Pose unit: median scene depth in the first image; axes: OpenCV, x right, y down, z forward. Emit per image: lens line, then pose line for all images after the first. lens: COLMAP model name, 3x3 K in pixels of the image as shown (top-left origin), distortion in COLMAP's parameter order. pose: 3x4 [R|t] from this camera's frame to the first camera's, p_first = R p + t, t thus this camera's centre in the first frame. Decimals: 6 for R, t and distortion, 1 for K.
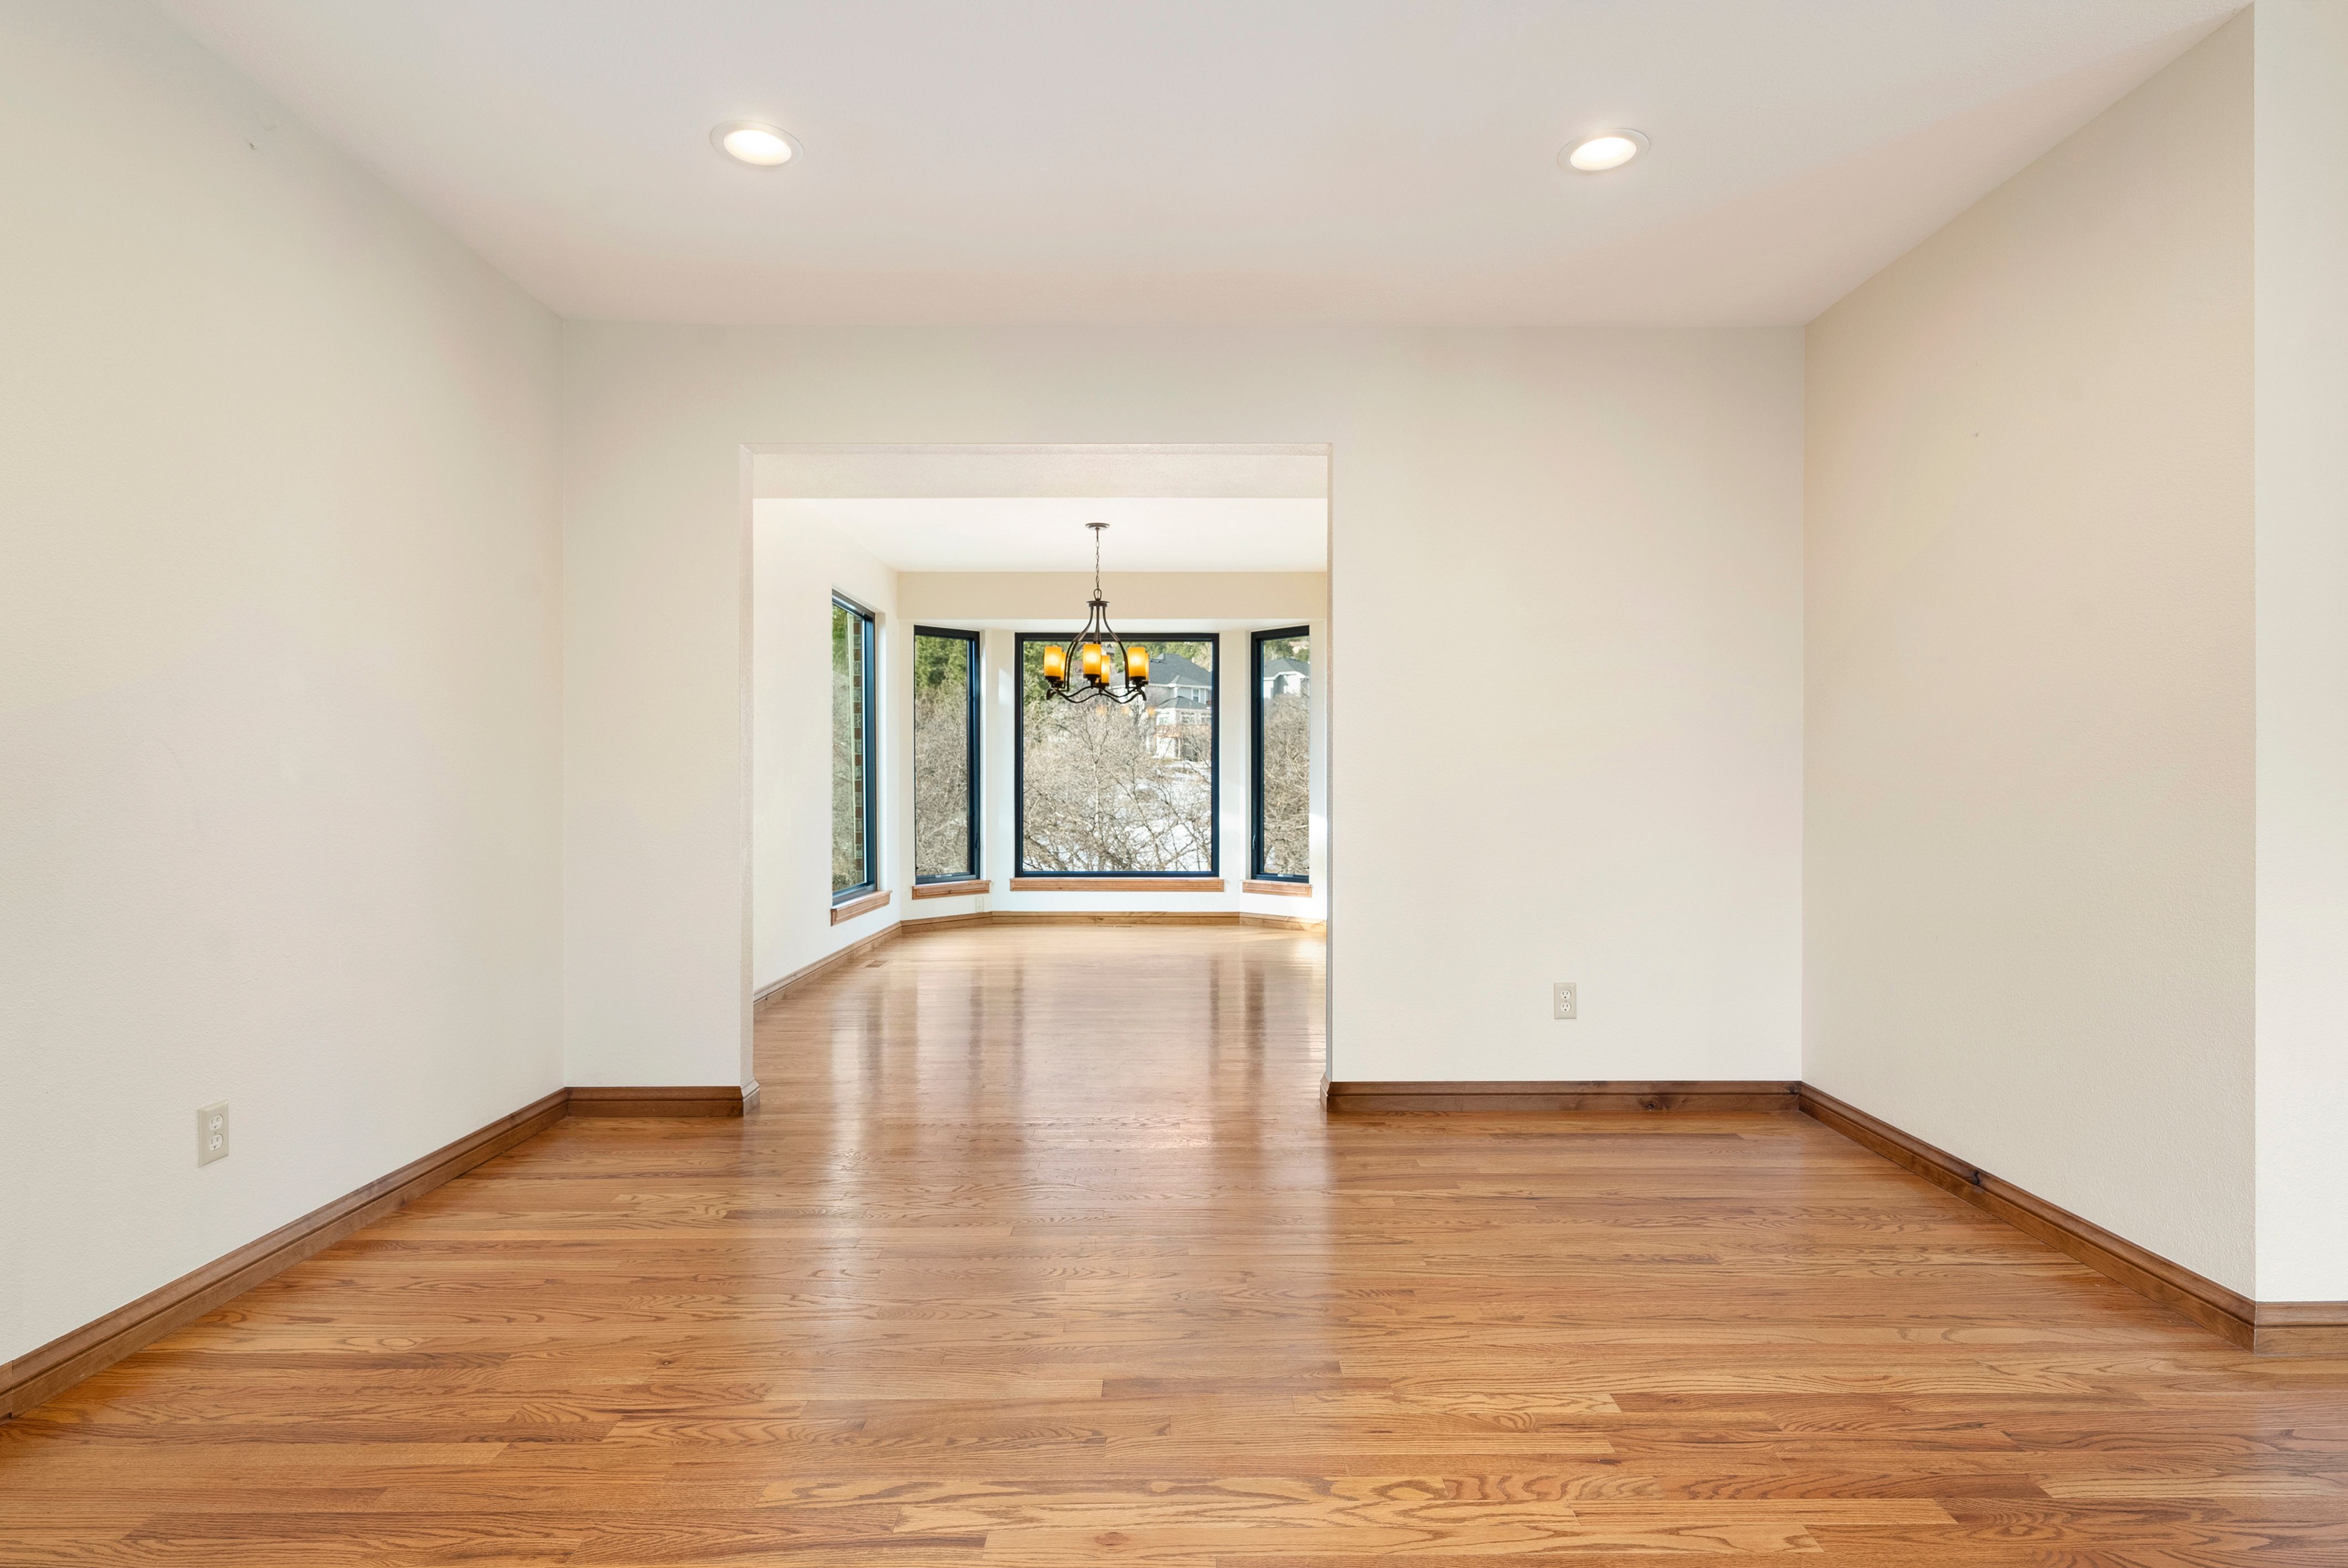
lens RADIAL K [[1165.6, 0, 1178.3], [0, 1165.6, 780.0], [0, 0, 1]] dist [-0.000523, 0.000023]
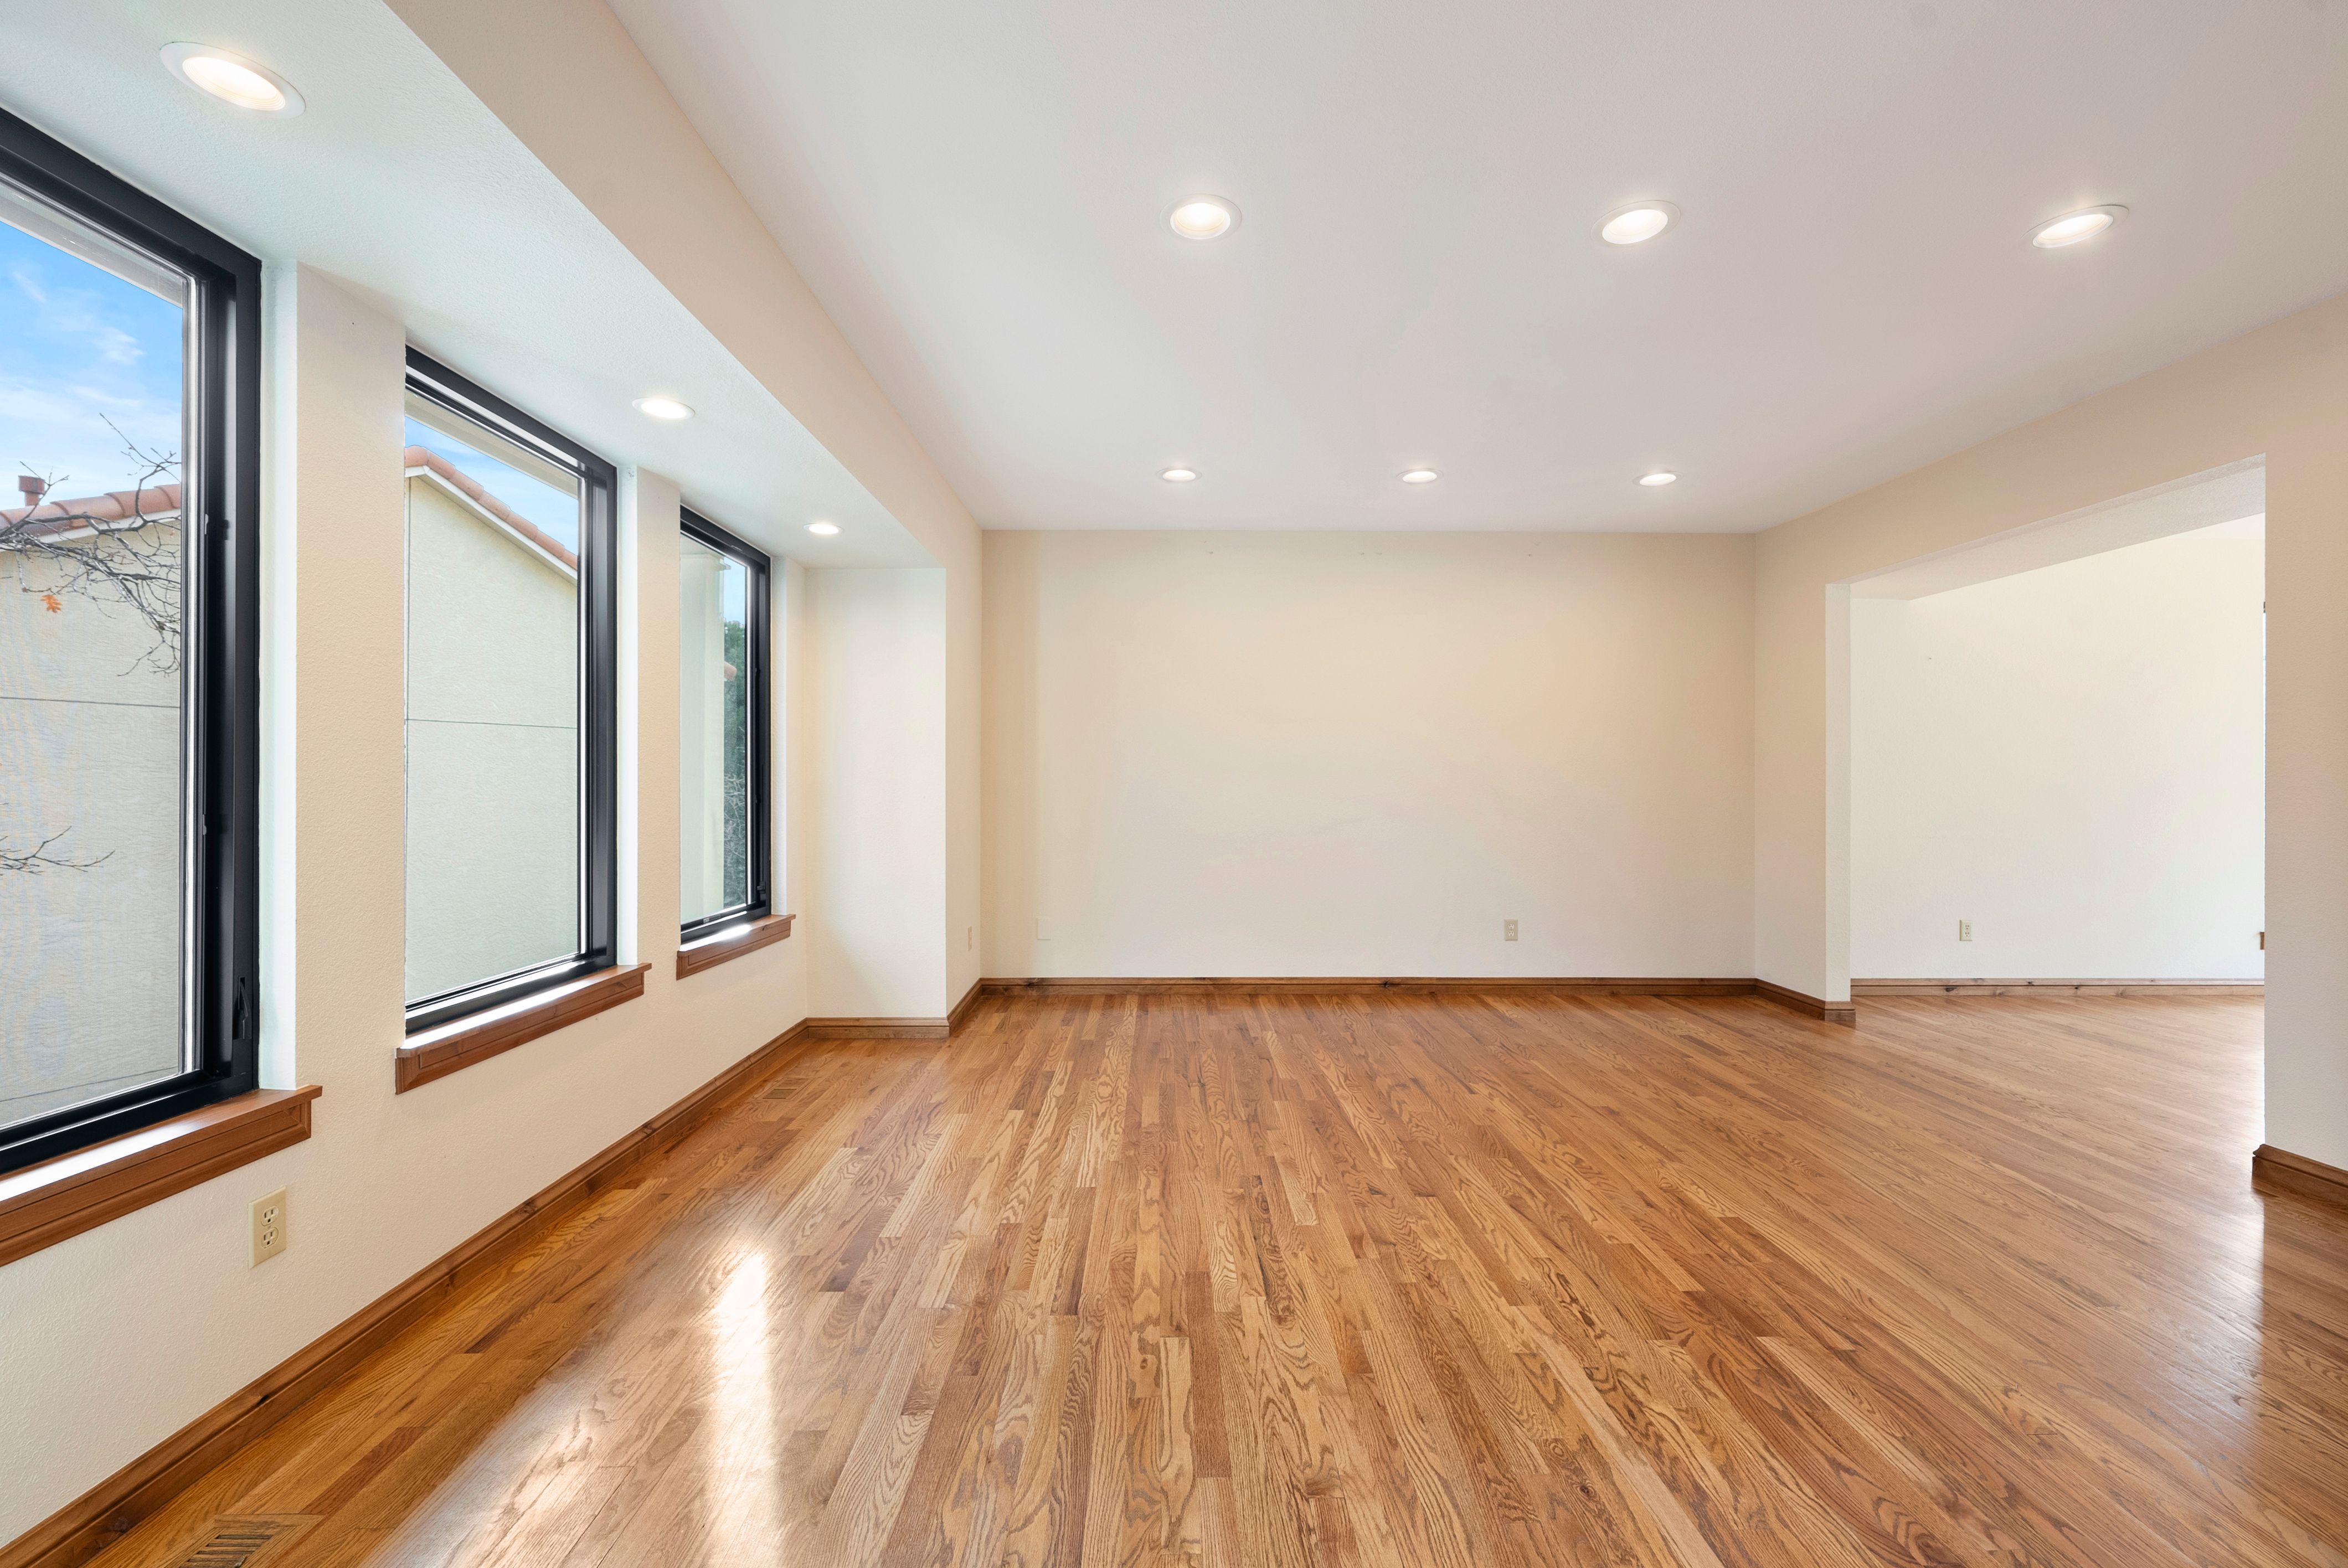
lens RADIAL K [[993.6, 0, 1174.0], [0, 993.6, 784.0], [0, 0, 1]] dist [0.000574, 0.000117]
pose [[0.005061, 0.006440, -0.999966, 1.663733], [-0.004945, 0.999967, 0.006415, -0.047323], [0.999975, 0.004912, 0.005093, 0.247094]]
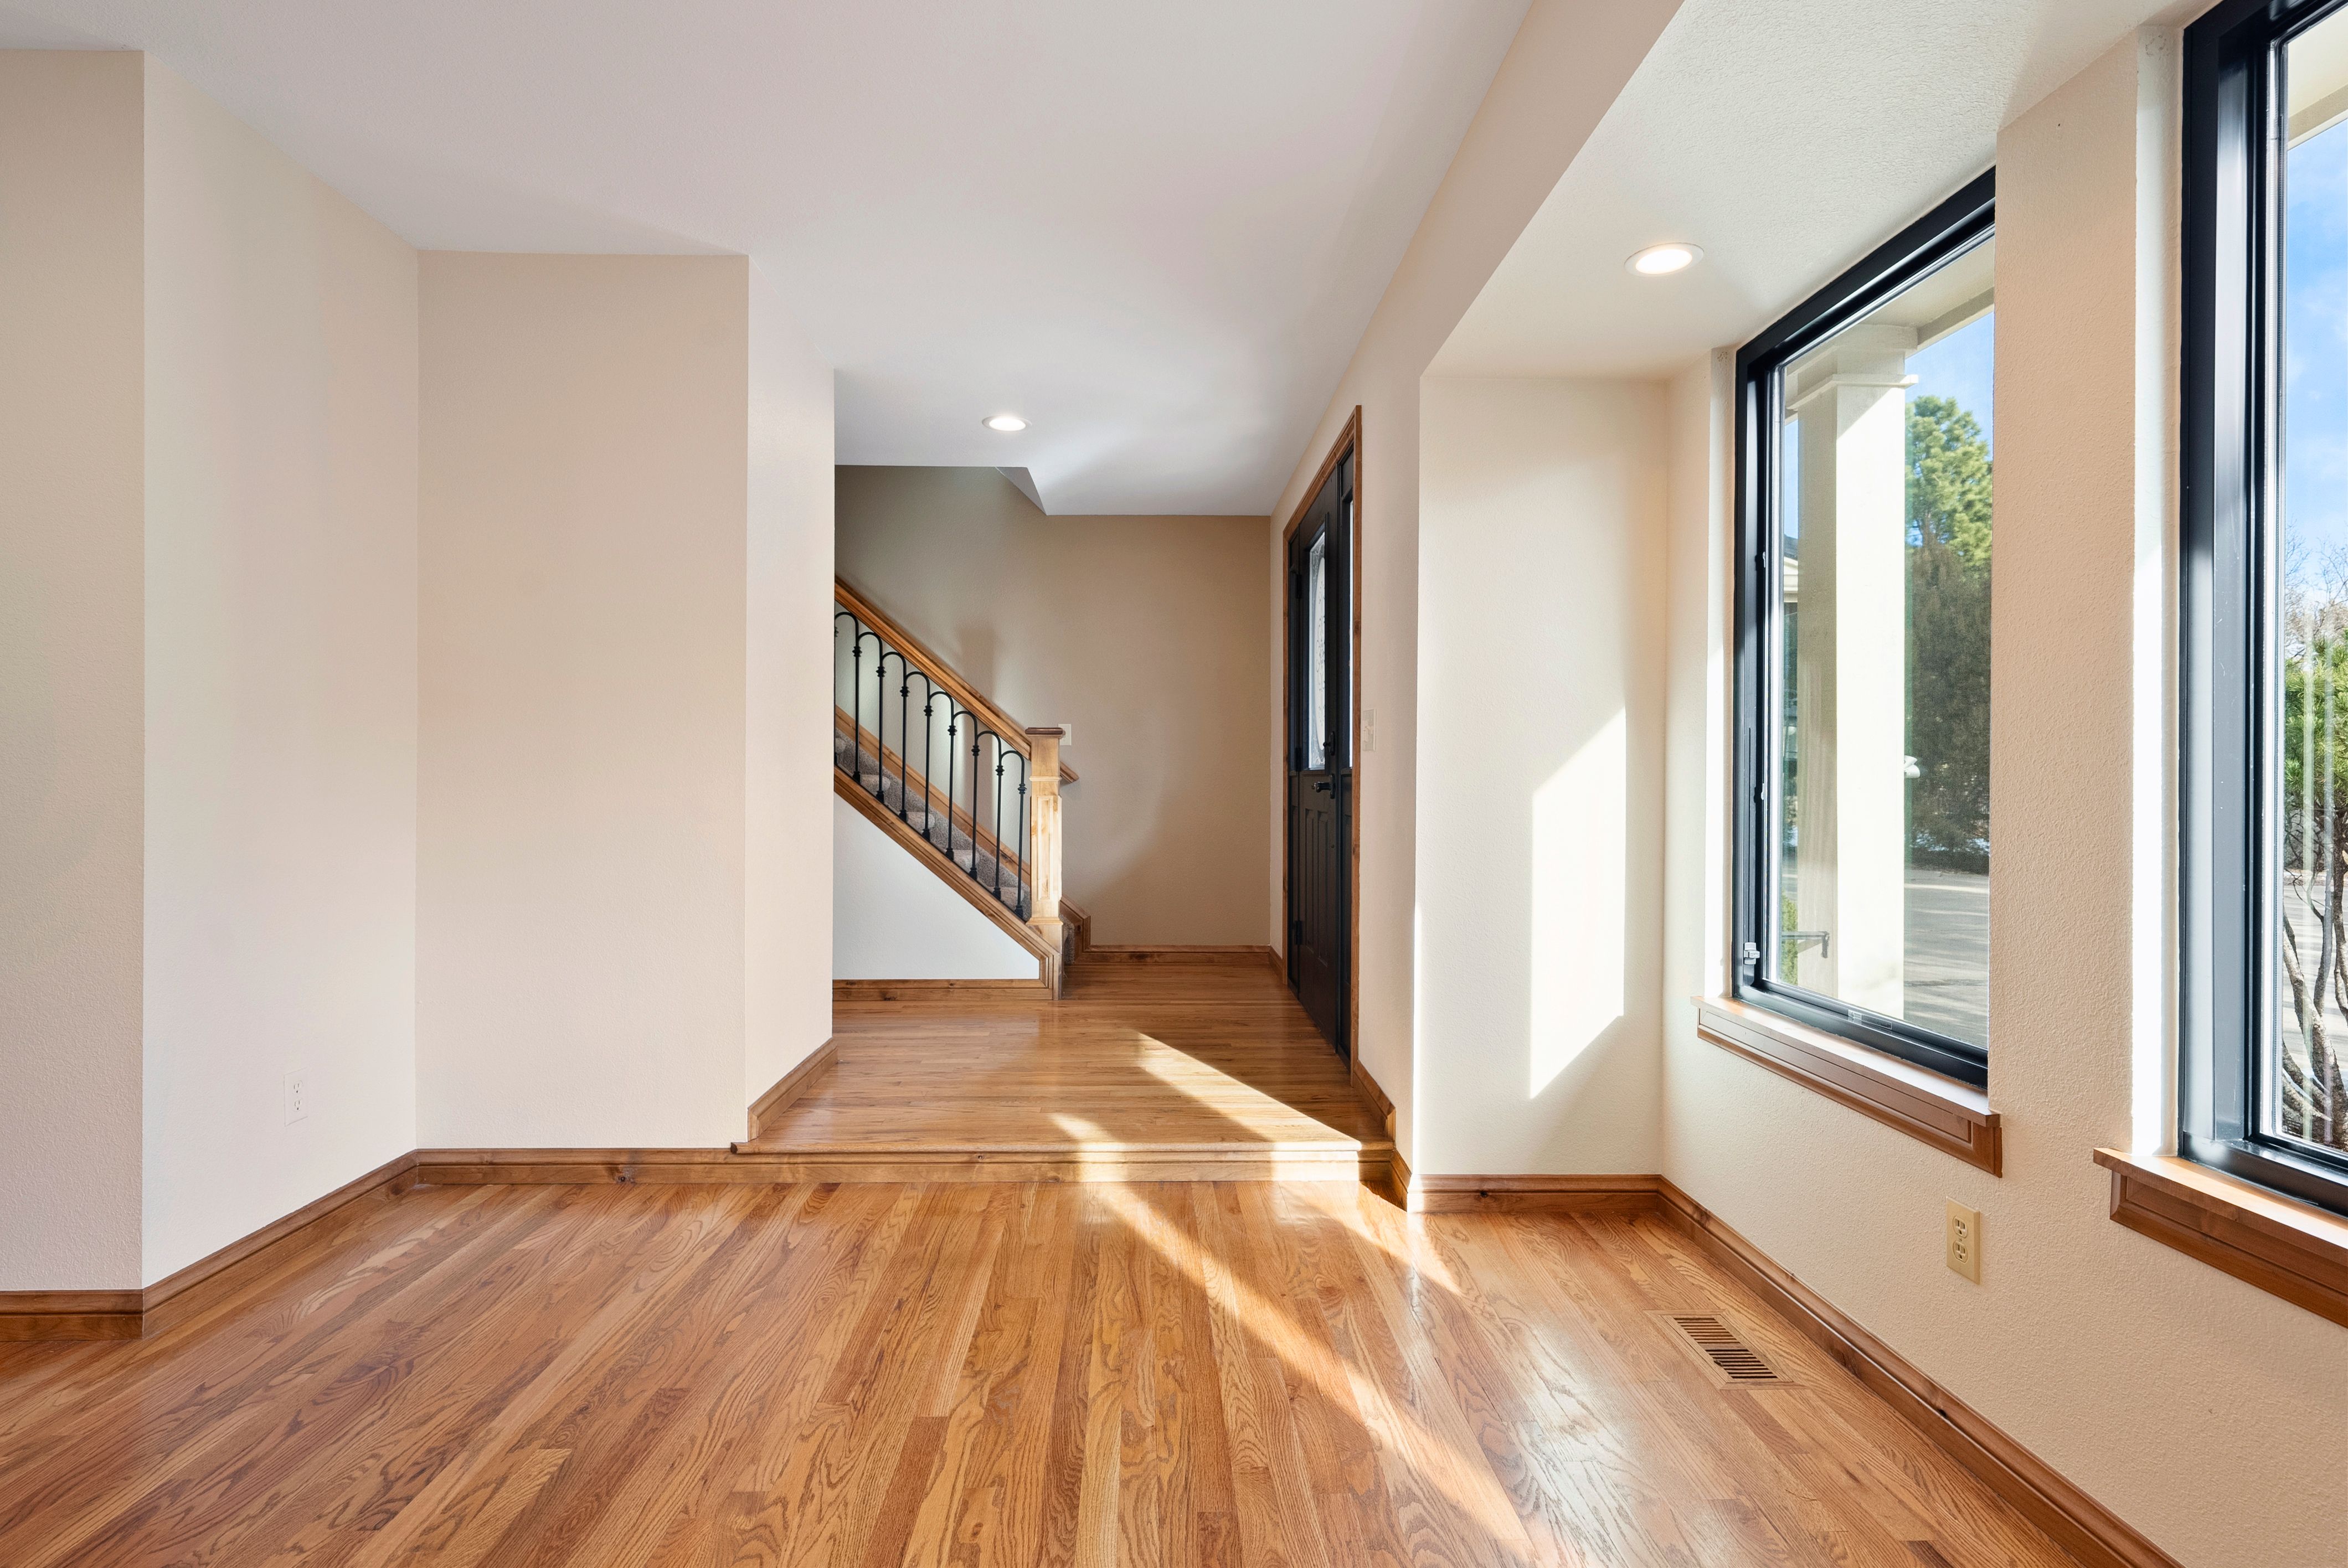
lens RADIAL K [[1165.6, 0, 1178.3], [0, 1165.6, 780.0], [0, 0, 1]] dist [-0.000523, 0.000023]
pose [[-0.024972, 0.001951, 0.999686, -0.160259], [-0.001128, 0.999997, -0.001980, -0.010832], [-0.999688, -0.001177, -0.024970, 0.101134]]
